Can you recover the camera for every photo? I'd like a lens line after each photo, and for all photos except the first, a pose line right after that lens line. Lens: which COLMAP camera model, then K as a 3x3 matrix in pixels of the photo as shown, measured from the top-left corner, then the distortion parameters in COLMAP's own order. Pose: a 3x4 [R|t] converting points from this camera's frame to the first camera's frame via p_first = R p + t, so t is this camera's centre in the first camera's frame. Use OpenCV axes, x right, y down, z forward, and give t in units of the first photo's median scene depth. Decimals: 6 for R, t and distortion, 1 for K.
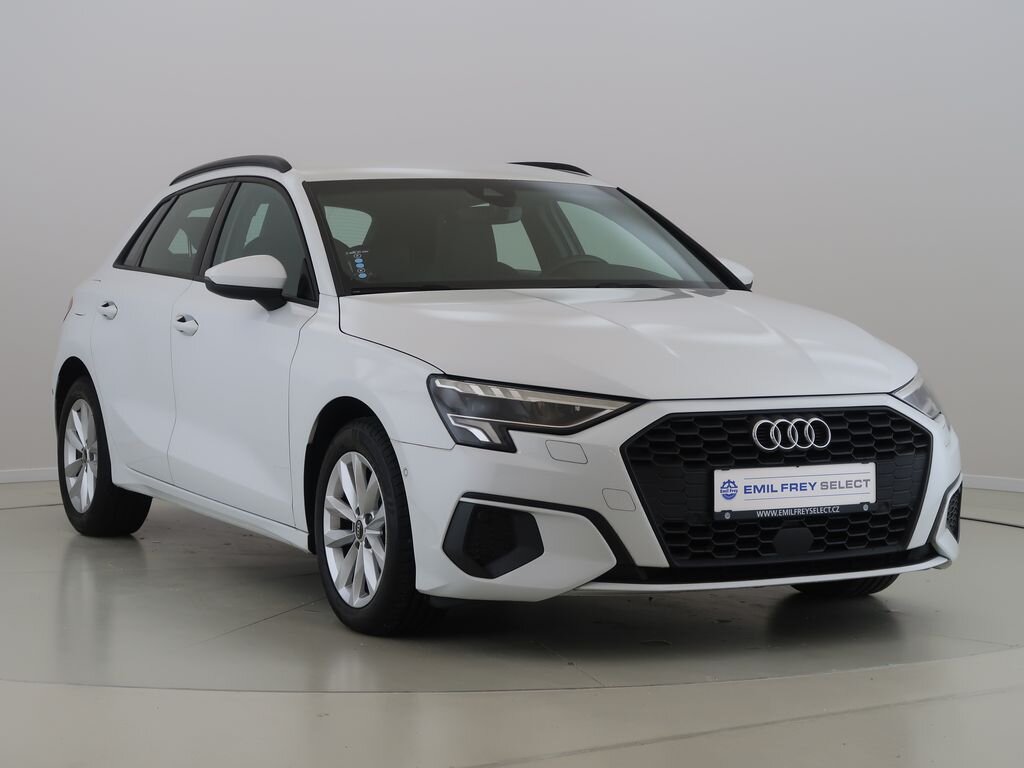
lens RADIAL K [[732.2, 0, 512.0], [0, 732.2, 384.0], [0, 0, 1]] dist [-0.009585, -0.002028]
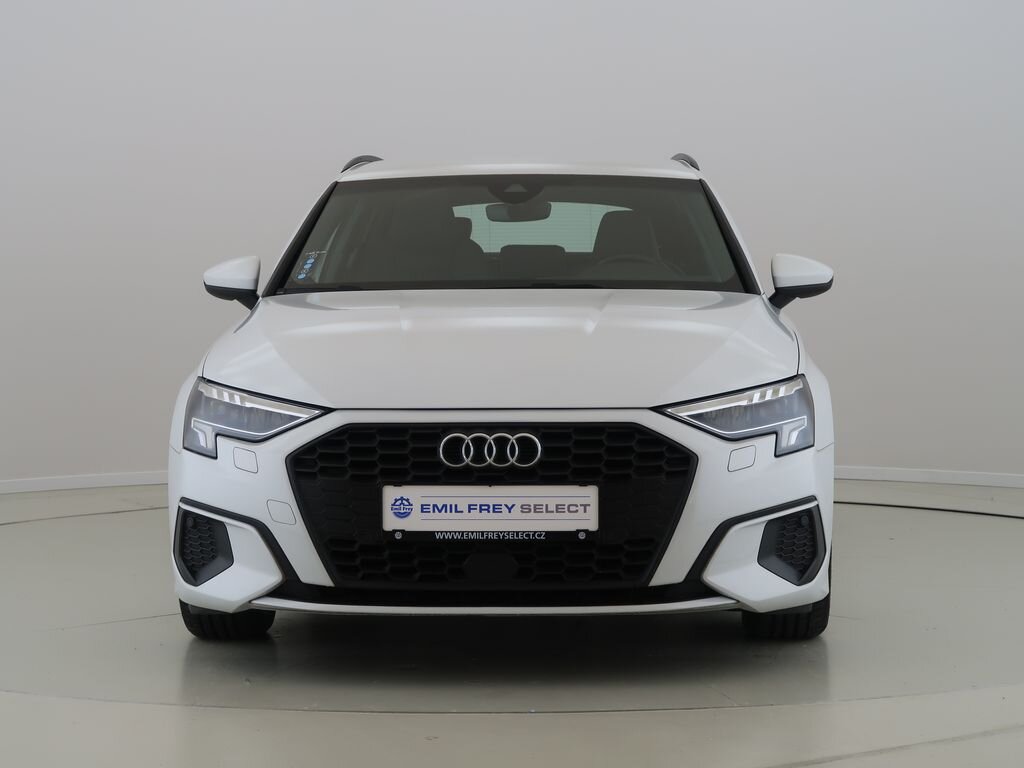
lens RADIAL K [[746.0, 0, 512.0], [0, 746.0, 384.0], [0, 0, 1]] dist [0.005840, 0.001258]
pose [[0.984503, 0.021997, -0.173982, 0.575872], [-0.022108, 0.999755, 0.001304, -0.016290], [0.173968, 0.002562, 0.984748, 0.086783]]
